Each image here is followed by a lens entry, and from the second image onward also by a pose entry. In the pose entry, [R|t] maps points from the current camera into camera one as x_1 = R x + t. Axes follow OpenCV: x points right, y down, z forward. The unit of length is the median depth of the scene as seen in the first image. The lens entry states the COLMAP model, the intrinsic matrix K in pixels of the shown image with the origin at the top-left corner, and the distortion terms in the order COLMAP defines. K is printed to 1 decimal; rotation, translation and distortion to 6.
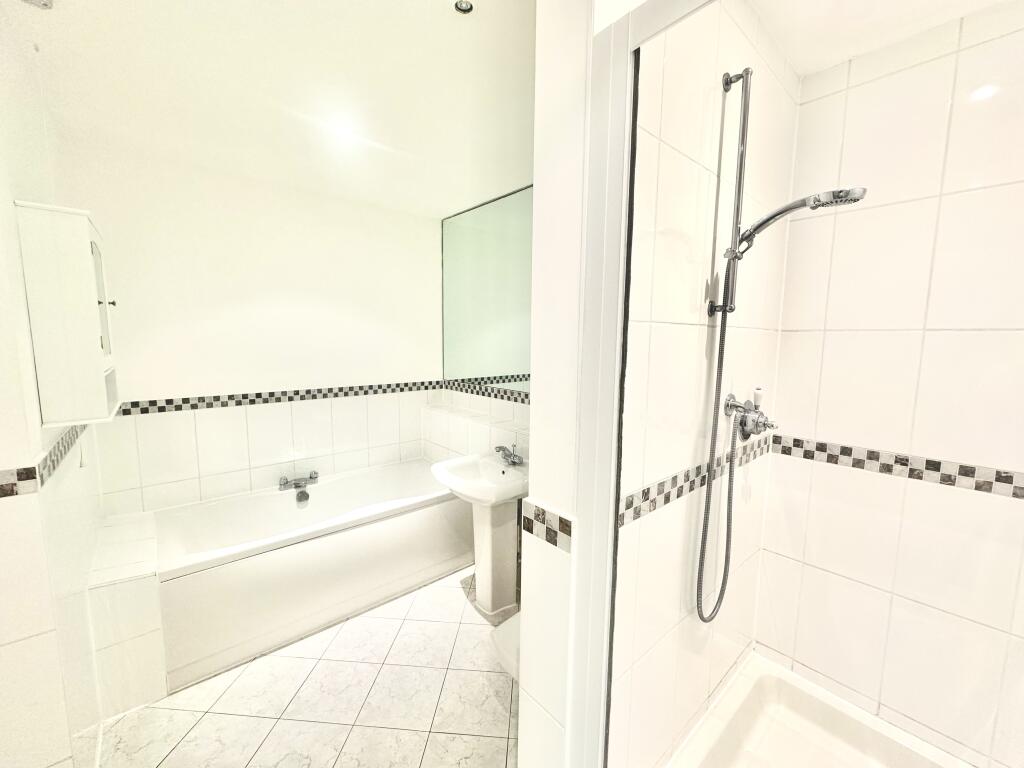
lens RADIAL K [[408.6, 0, 511.0], [0, 408.6, 384.9], [0, 0, 1]] dist [-0.000270, 0.000316]
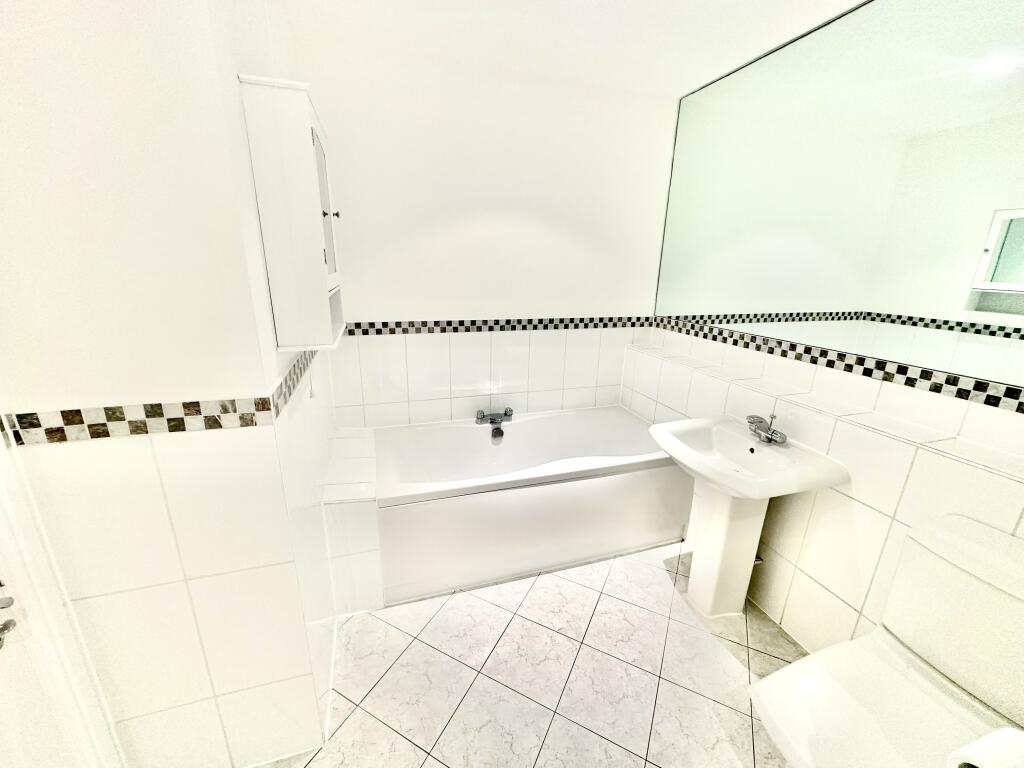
lens RADIAL K [[408.6, 0, 510.8], [0, 408.6, 384.4], [0, 0, 1]] dist [-0.000270, 0.000316]
pose [[0.921917, 0.118232, -0.368903, -0.160246], [-0.055898, 0.982922, 0.175329, -0.006761], [0.383332, -0.141018, 0.912782, 0.179181]]
